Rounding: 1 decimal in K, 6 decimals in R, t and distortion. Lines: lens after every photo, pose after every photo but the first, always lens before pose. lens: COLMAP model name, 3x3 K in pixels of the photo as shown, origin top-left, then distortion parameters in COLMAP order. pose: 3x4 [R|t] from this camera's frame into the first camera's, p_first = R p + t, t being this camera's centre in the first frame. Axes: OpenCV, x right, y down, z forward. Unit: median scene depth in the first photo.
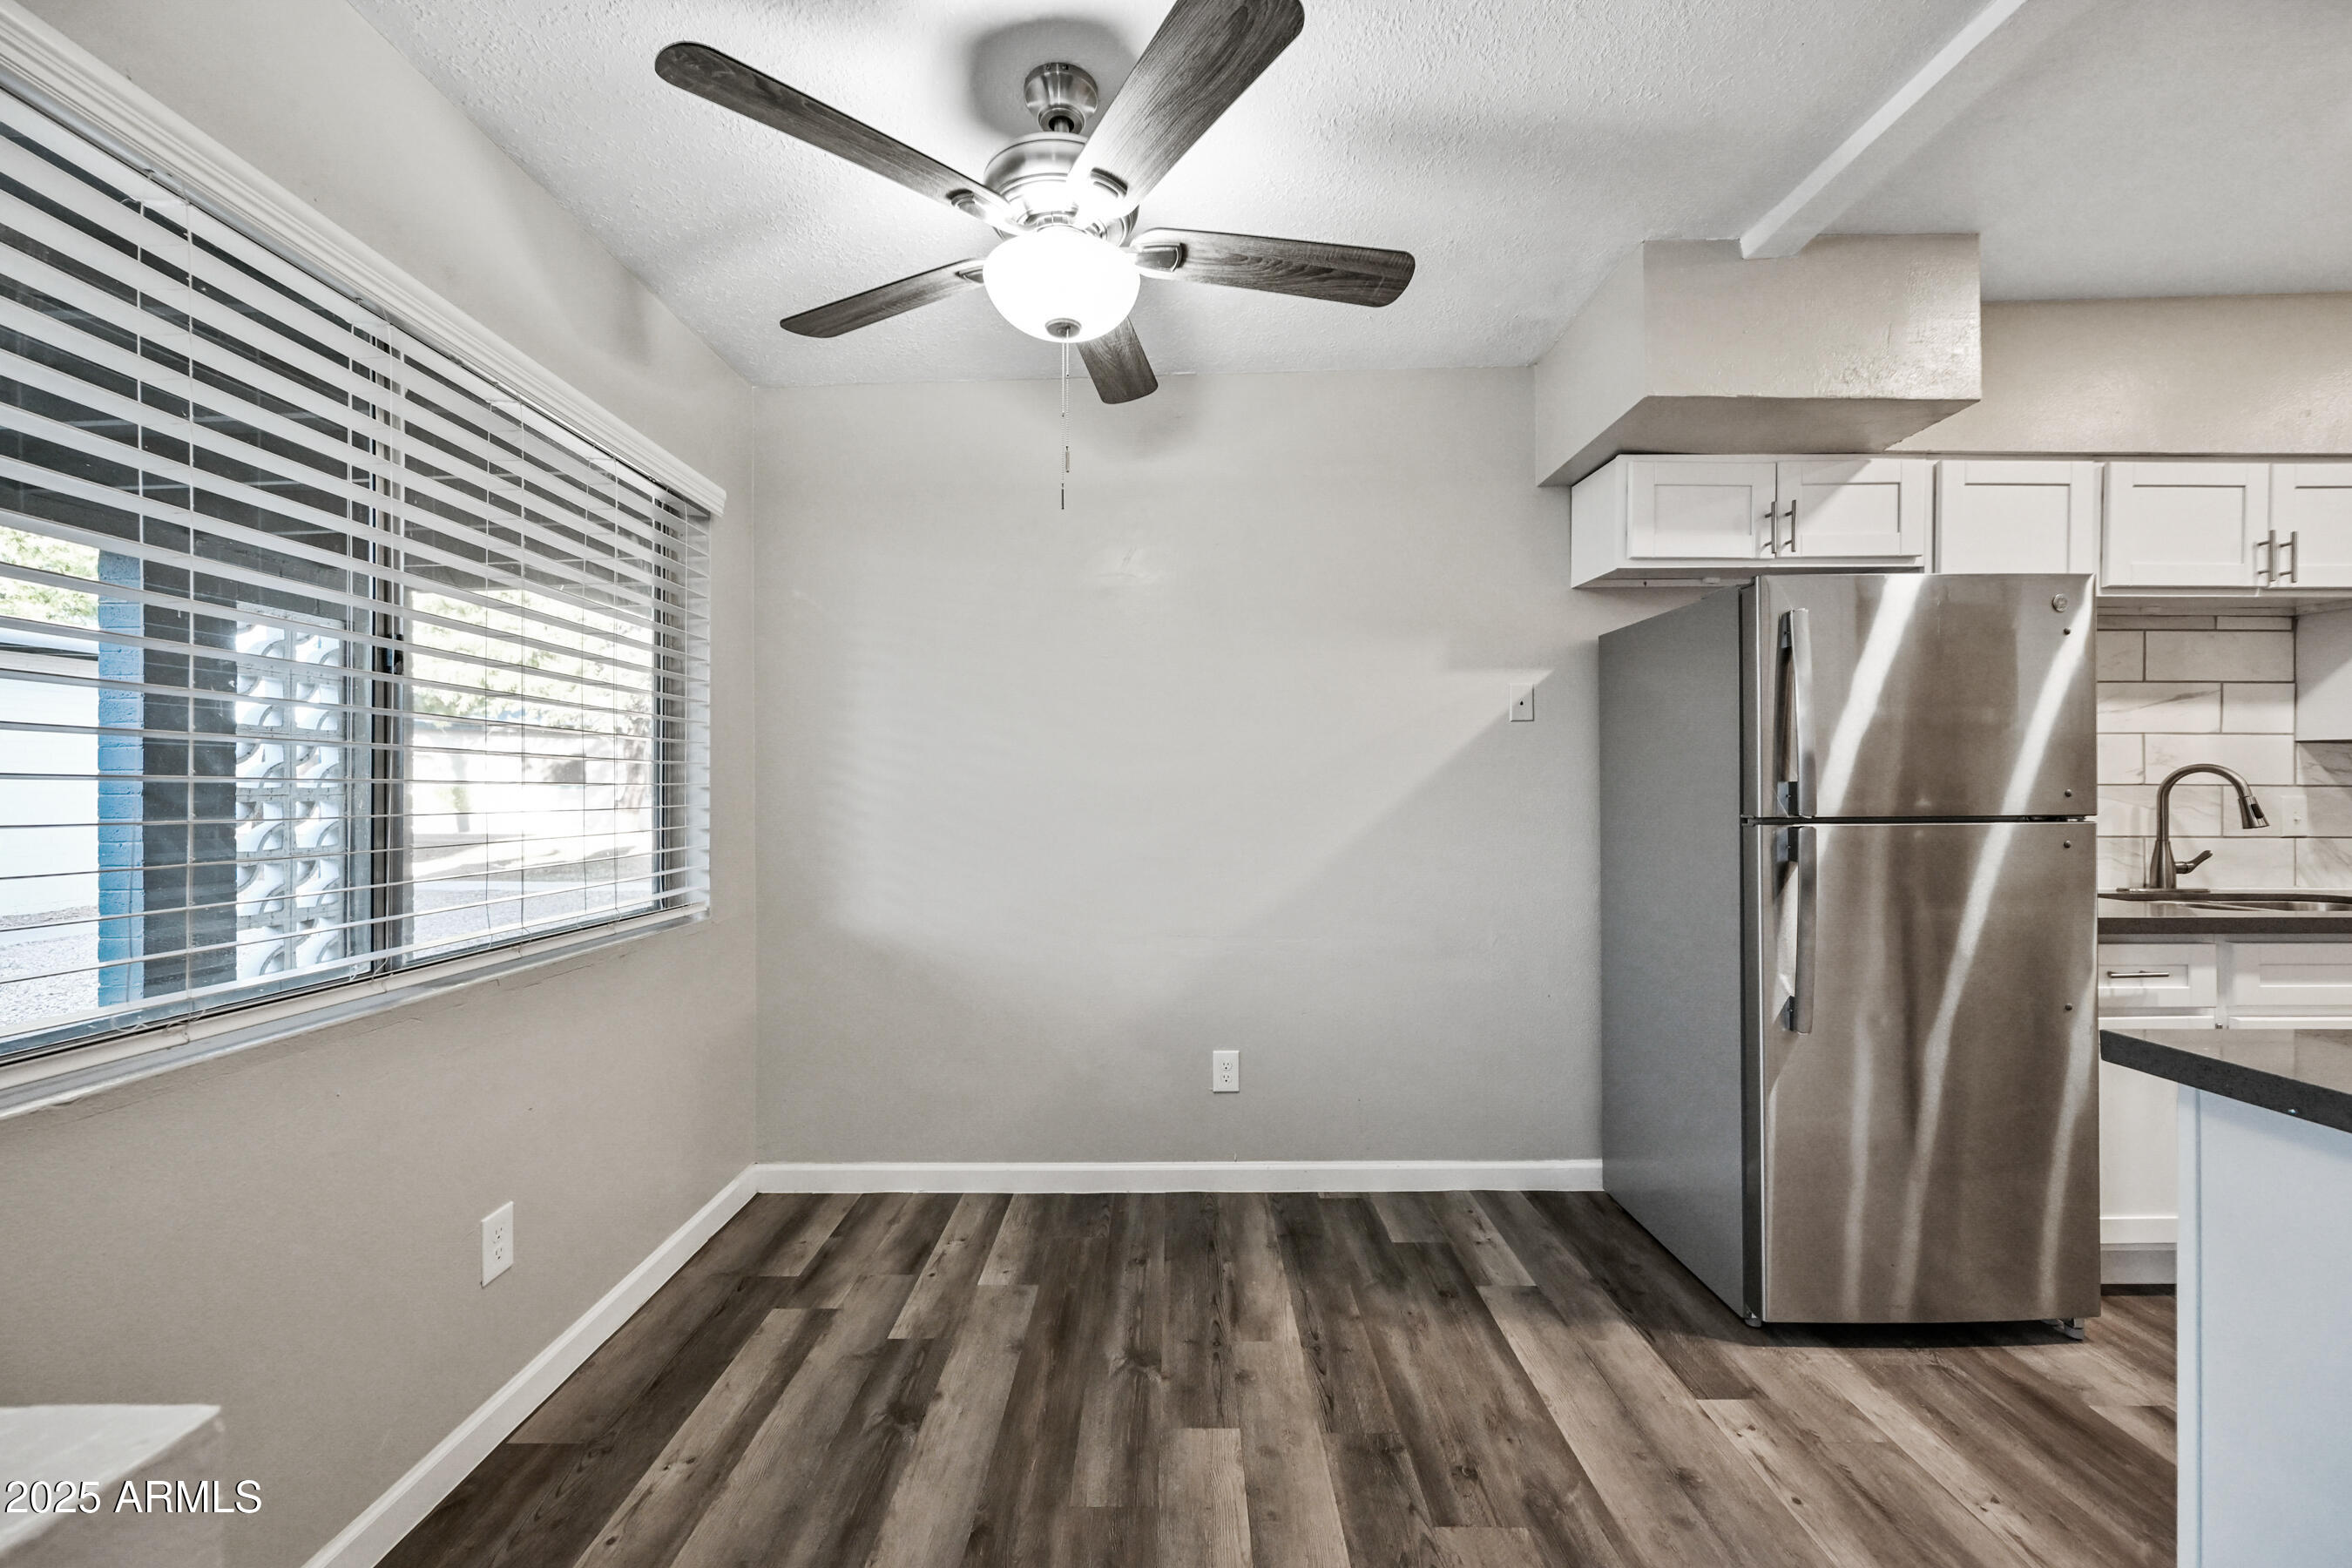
lens RADIAL K [[935.1, 0, 1170.8], [0, 935.1, 774.2], [0, 0, 1]] dist [-0.002708, 0.000813]
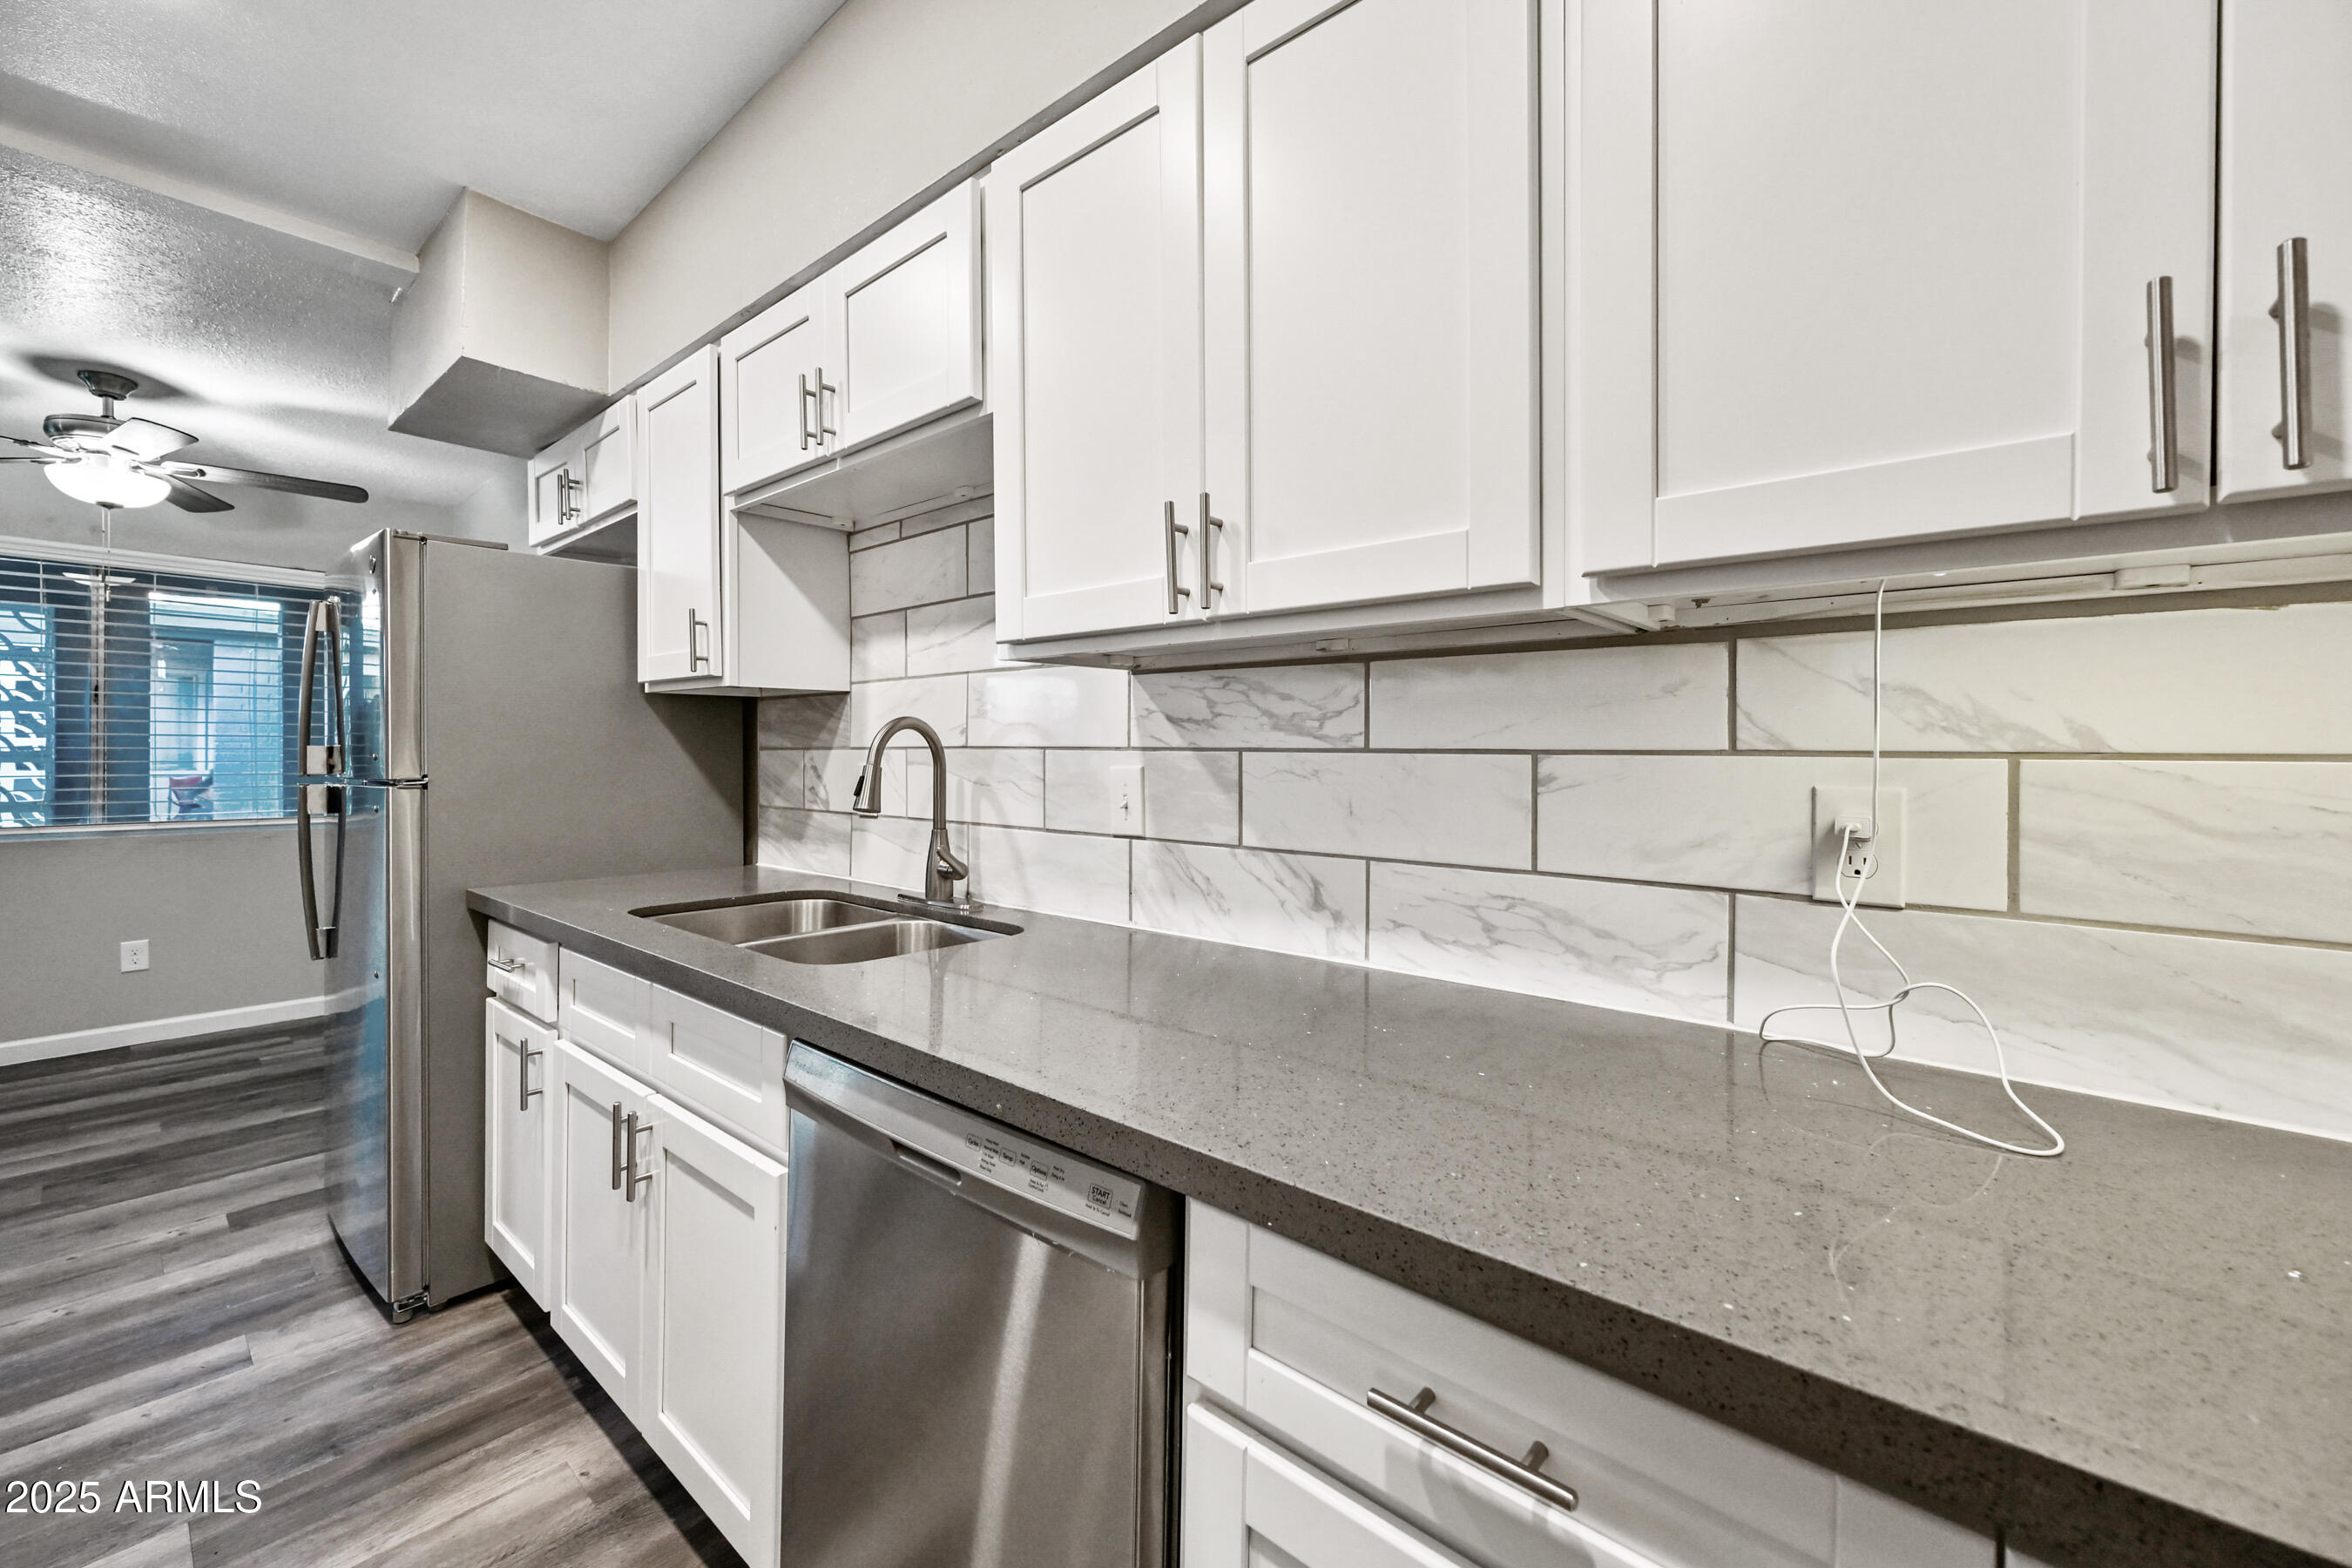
lens RADIAL K [[935.1, 0, 1186.1], [0, 935.1, 746.9], [0, 0, 1]] dist [-0.002708, 0.000813]
pose [[0.761615, -0.003220, -0.648022, 1.813365], [0.008472, 0.999952, 0.004989, 0.010081], [0.647975, -0.009289, 0.761605, 0.650489]]
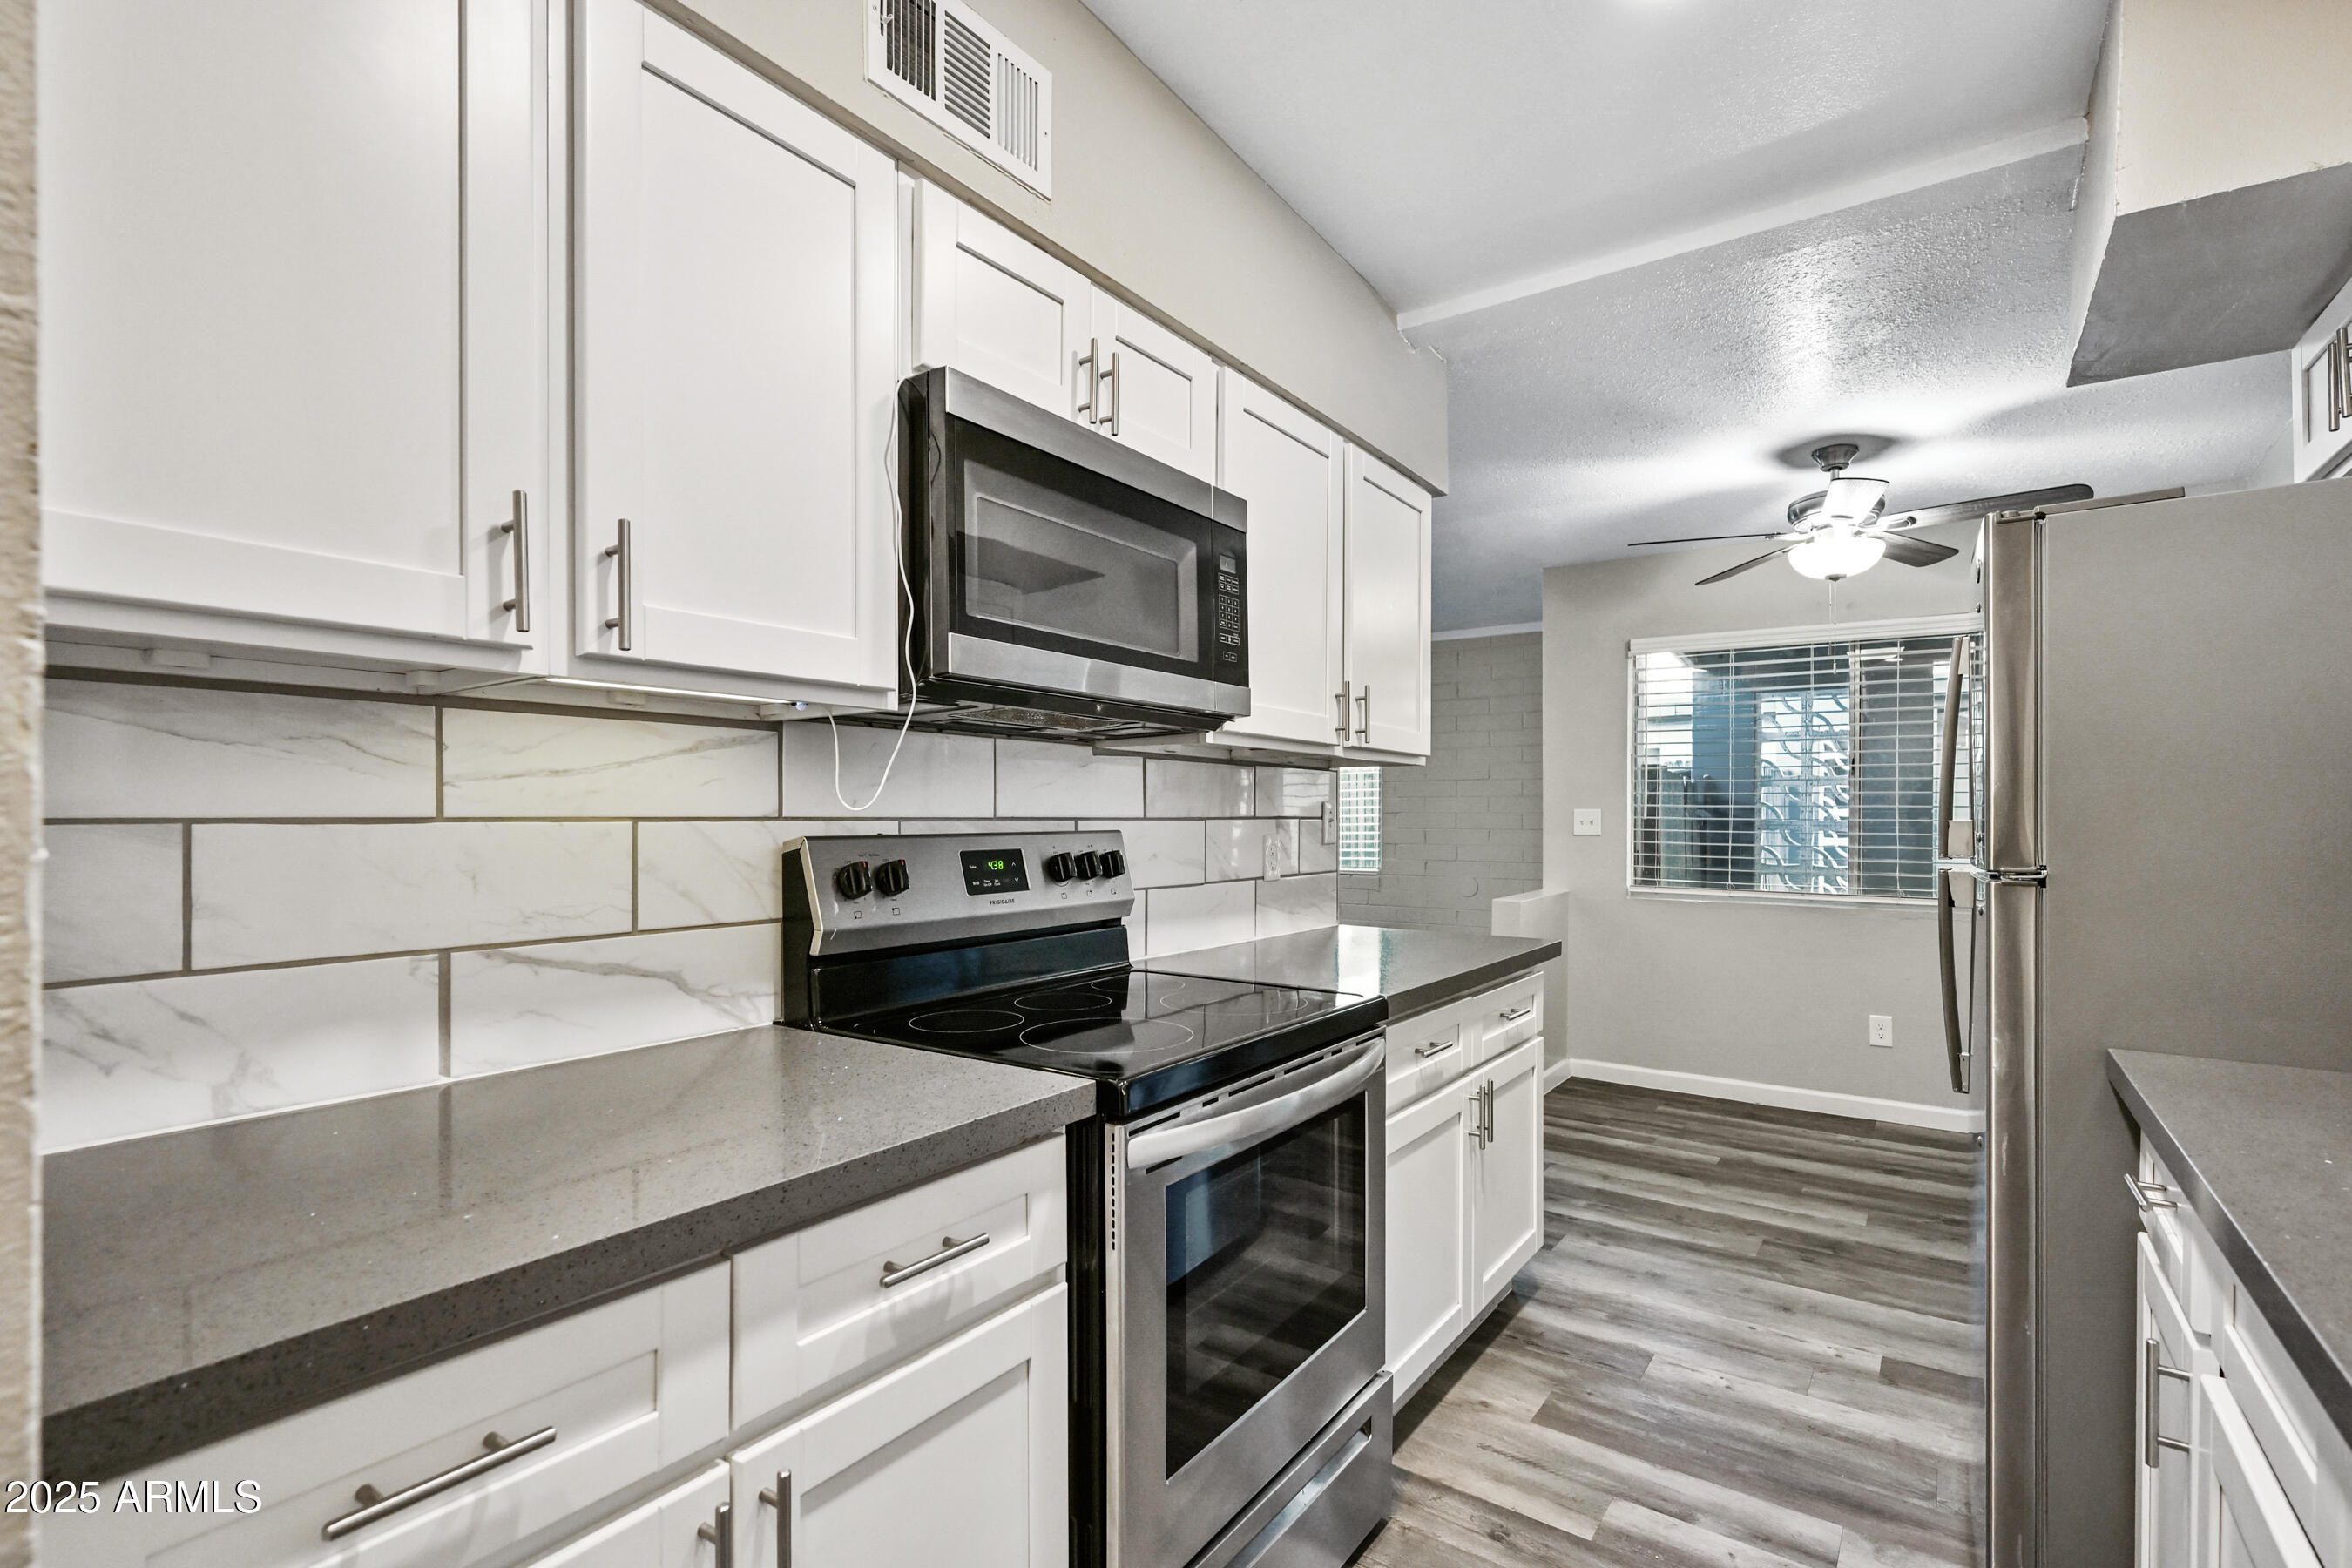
lens RADIAL K [[1079.0, 0, 1172.2], [0, 1079.0, 818.8], [0, 0, 1]] dist [0.000620, 0.000001]
pose [[-0.587844, -0.000844, -0.808974, 1.594256], [0.007162, 0.999955, -0.006247, 0.005773], [0.808942, -0.009466, -0.587812, 0.797791]]
